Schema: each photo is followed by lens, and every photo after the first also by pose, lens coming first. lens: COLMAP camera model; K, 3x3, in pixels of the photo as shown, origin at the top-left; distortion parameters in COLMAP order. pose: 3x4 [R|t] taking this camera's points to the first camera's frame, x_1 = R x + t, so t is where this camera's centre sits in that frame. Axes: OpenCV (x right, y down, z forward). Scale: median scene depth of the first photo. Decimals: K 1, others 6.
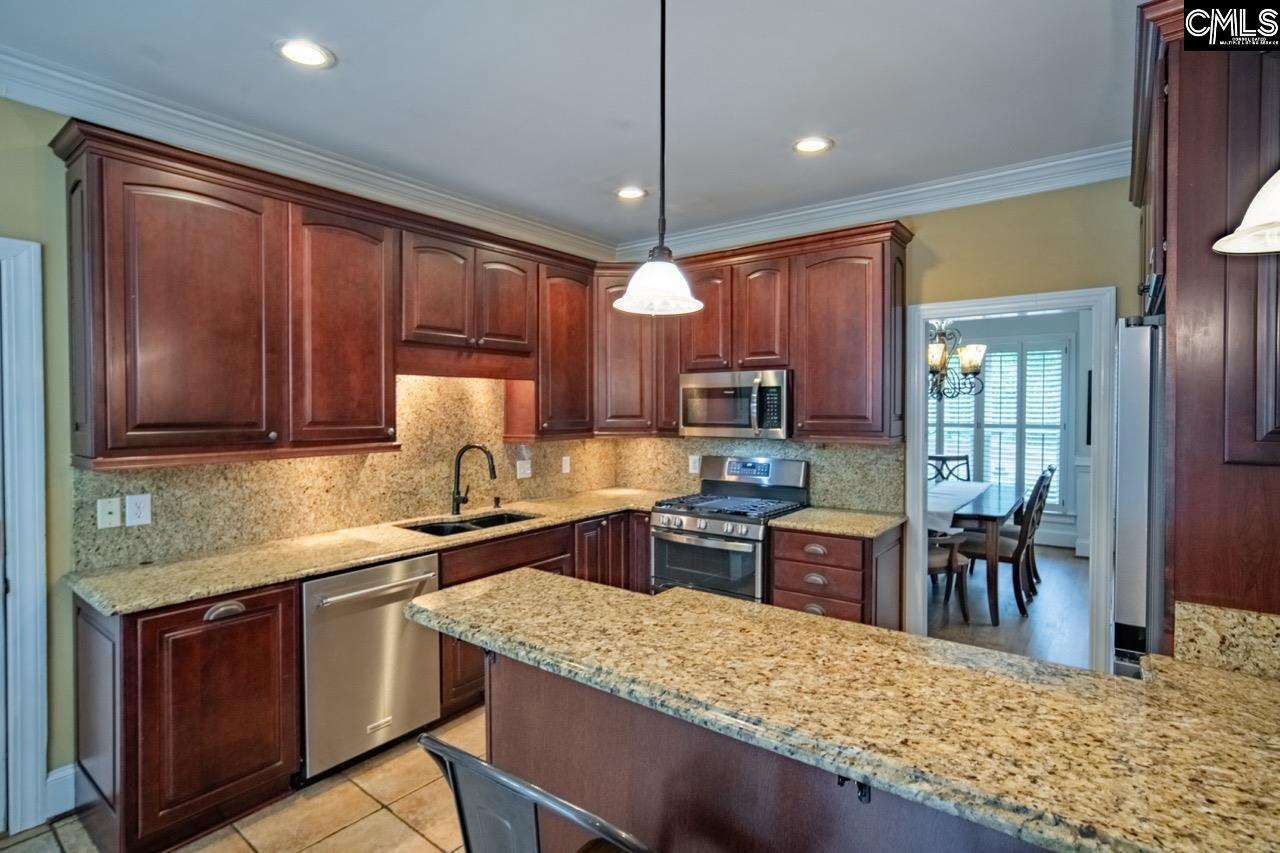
lens RADIAL K [[627.0, 0, 641.5], [0, 627.0, 417.4], [0, 0, 1]] dist [0.018771, 0.000516]
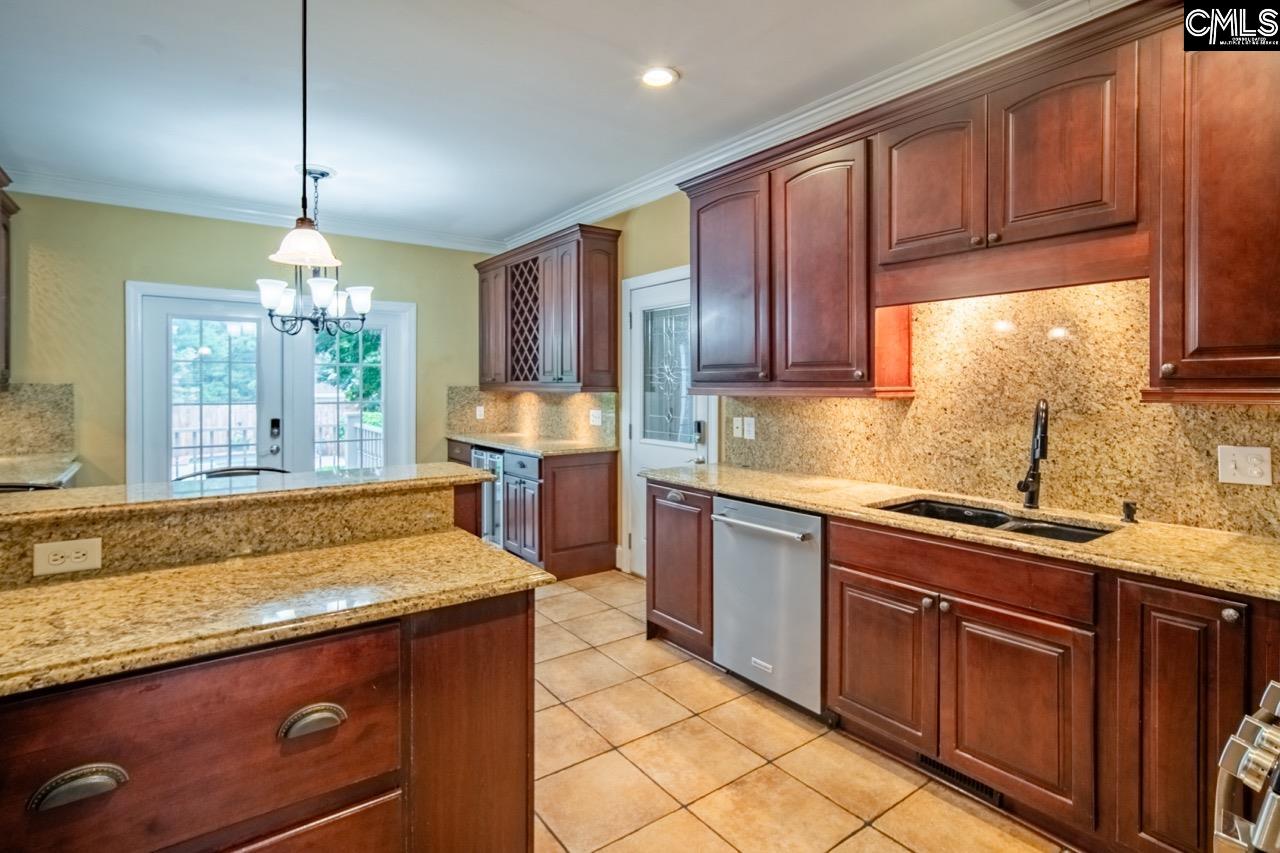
lens RADIAL K [[640.5, 0, 639.8], [0, 640.5, 385.4], [0, 0, 1]] dist [0.014222, 0.000098]
pose [[-0.273553, 0.002743, -0.961853, 0.502836], [-0.013977, 0.999879, 0.006826, 0.033274], [0.961755, 0.015311, -0.273482, 0.888647]]
